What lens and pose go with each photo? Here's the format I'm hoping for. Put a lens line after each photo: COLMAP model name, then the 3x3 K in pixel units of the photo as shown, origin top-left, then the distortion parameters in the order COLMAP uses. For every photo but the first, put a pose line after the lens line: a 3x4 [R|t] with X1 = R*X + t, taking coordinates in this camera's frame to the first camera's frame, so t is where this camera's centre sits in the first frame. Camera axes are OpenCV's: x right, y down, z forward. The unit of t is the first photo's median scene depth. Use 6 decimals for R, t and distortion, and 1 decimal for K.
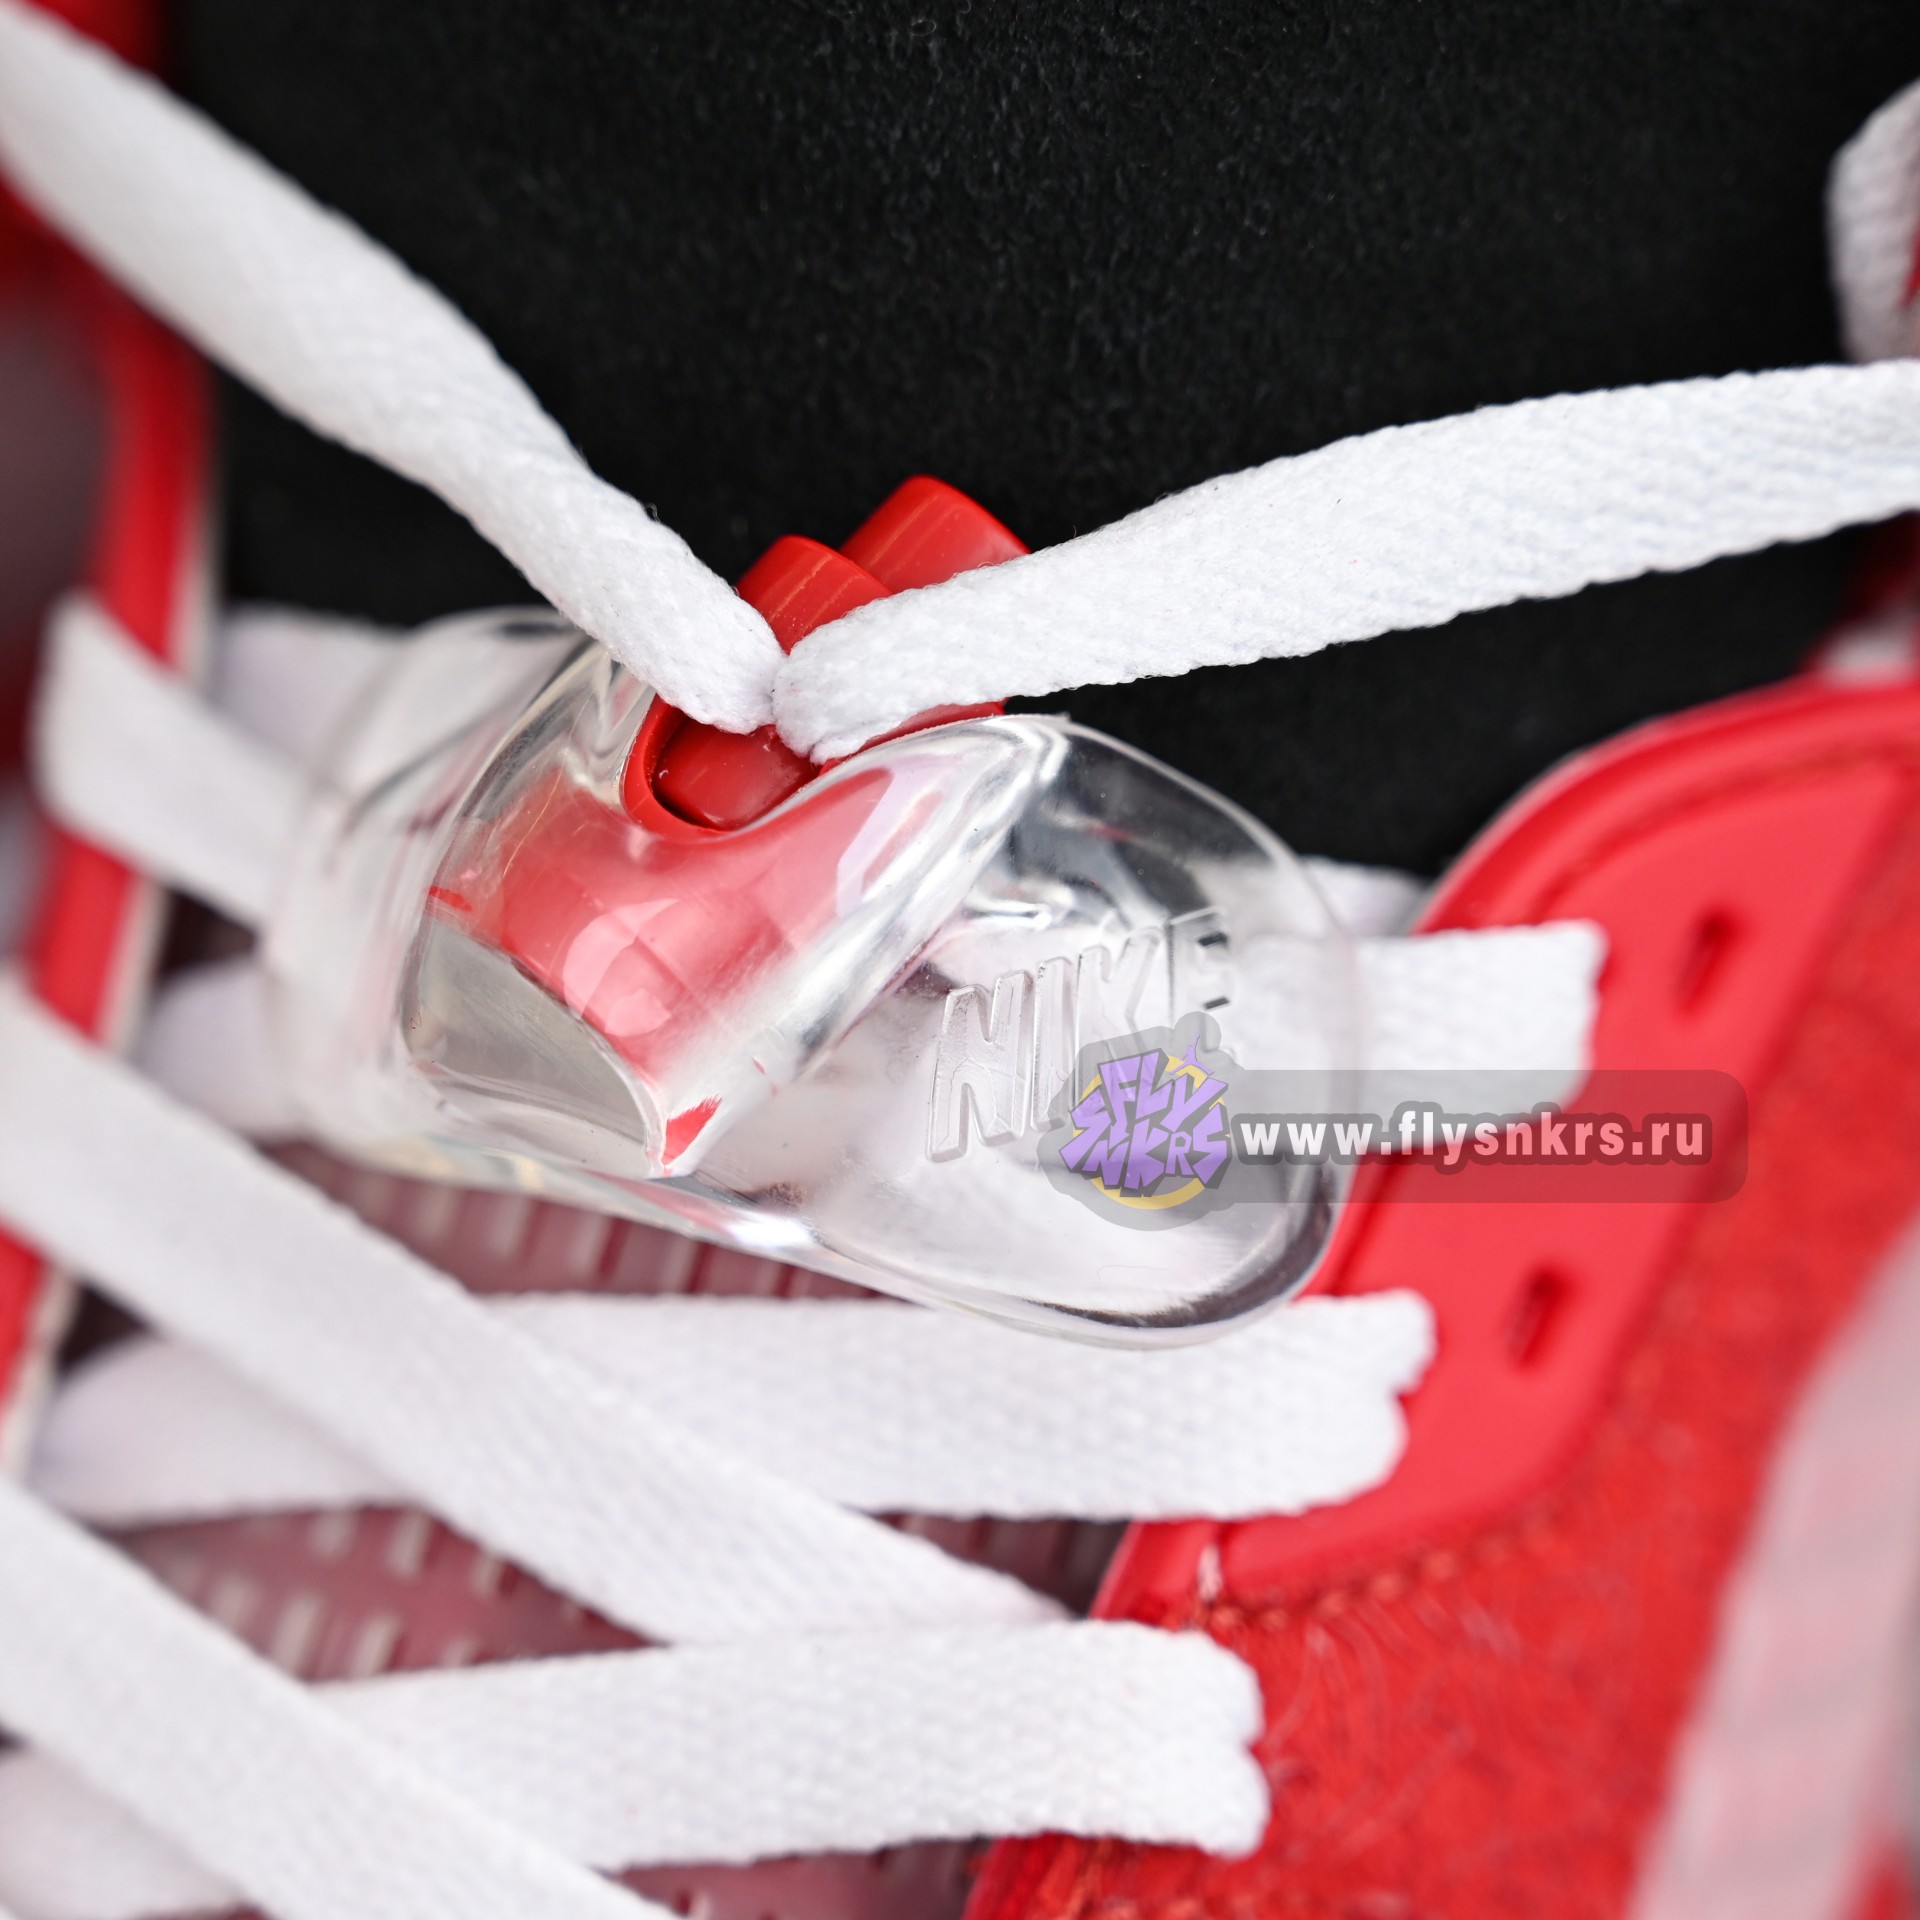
lens RADIAL K [[5830.3, 0, 962.7], [0, 5830.3, 958.2], [0, 0, 1]] dist [-0.040645, 0.000000]
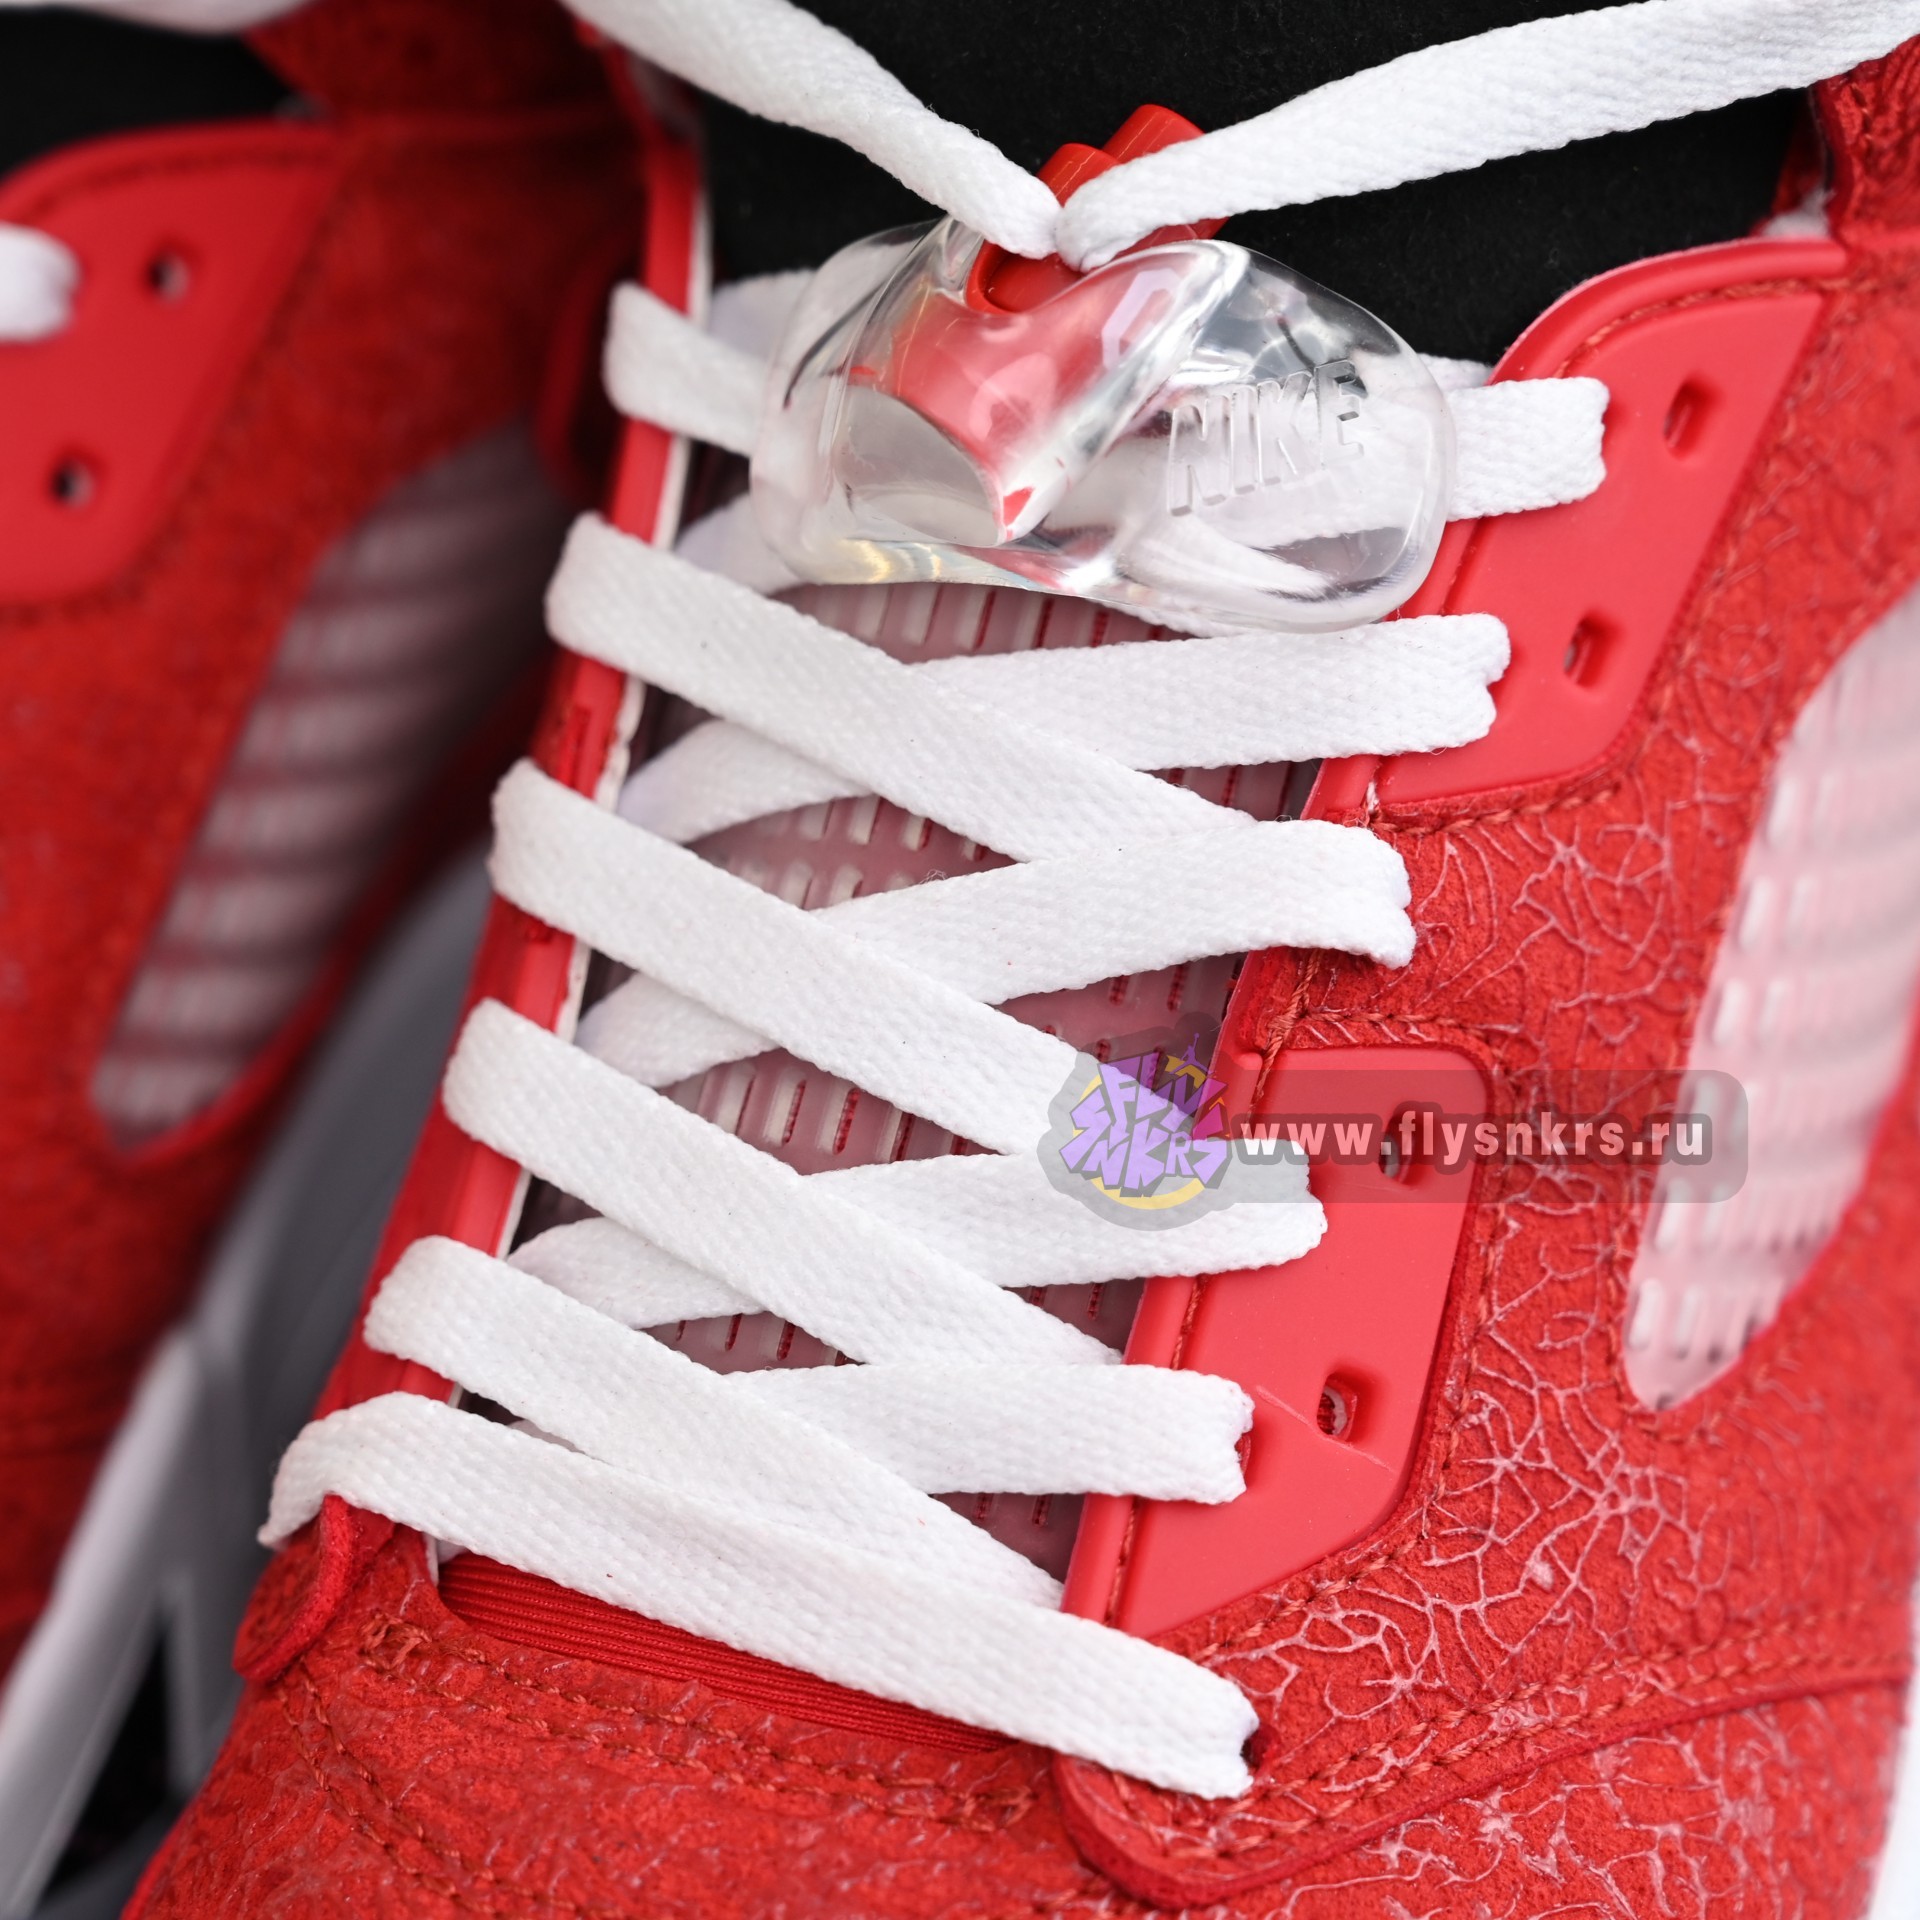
lens RADIAL K [[5830.3, 0, 958.4], [0, 5830.3, 961.8], [0, 0, 1]] dist [-0.040645, 0.000000]
pose [[0.993862, -0.058896, -0.093645, 0.076990], [0.050992, 0.995103, -0.084670, 0.281128], [0.098173, 0.079375, 0.991999, -0.560633]]
